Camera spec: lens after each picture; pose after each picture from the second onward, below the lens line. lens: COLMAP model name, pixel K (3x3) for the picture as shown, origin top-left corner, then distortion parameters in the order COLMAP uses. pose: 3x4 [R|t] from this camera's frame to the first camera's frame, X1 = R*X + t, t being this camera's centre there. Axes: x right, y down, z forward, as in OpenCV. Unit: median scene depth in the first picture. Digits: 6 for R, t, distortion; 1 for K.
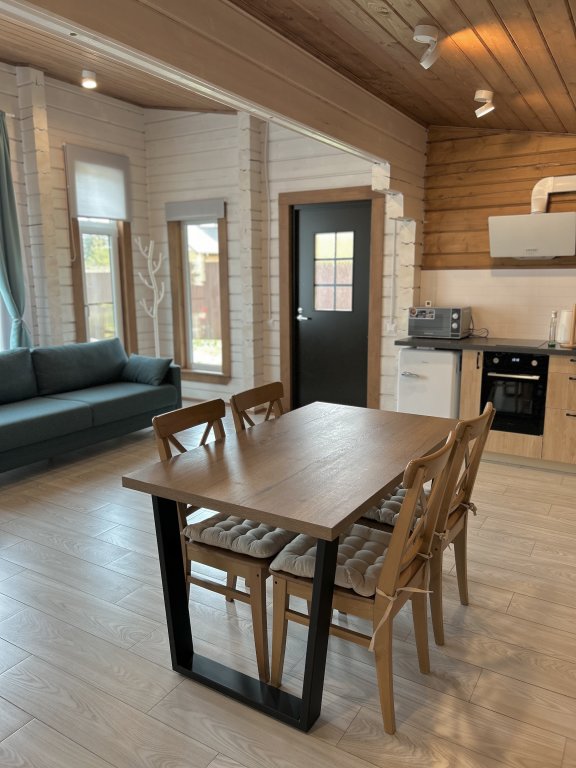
lens RADIAL K [[580.3, 0, 285.9], [0, 580.3, 386.2], [0, 0, 1]] dist [0.072830, -0.087362]
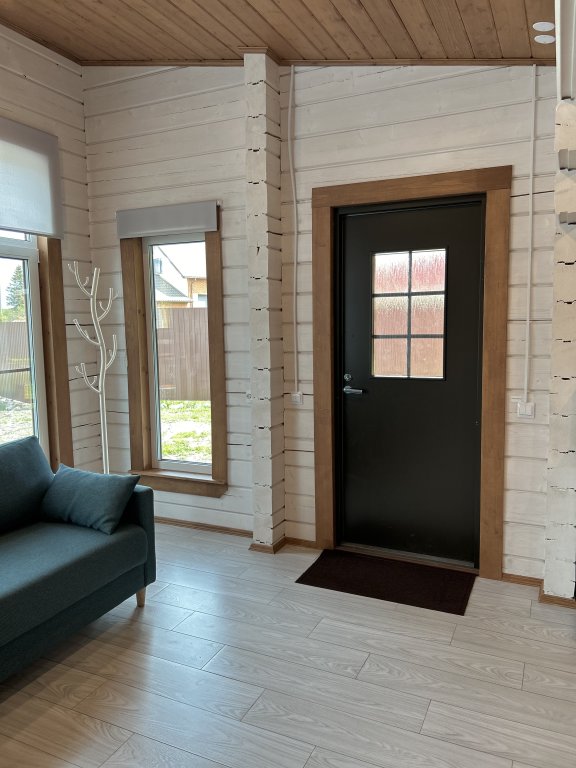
lens RADIAL K [[580.3, 0, 285.9], [0, 580.3, 386.2], [0, 0, 1]] dist [0.072830, -0.087362]
pose [[0.994332, -0.019883, 0.104440, -0.102433], [0.028315, 0.996402, -0.079879, -0.073656], [-0.102476, 0.082383, 0.991318, 0.396980]]
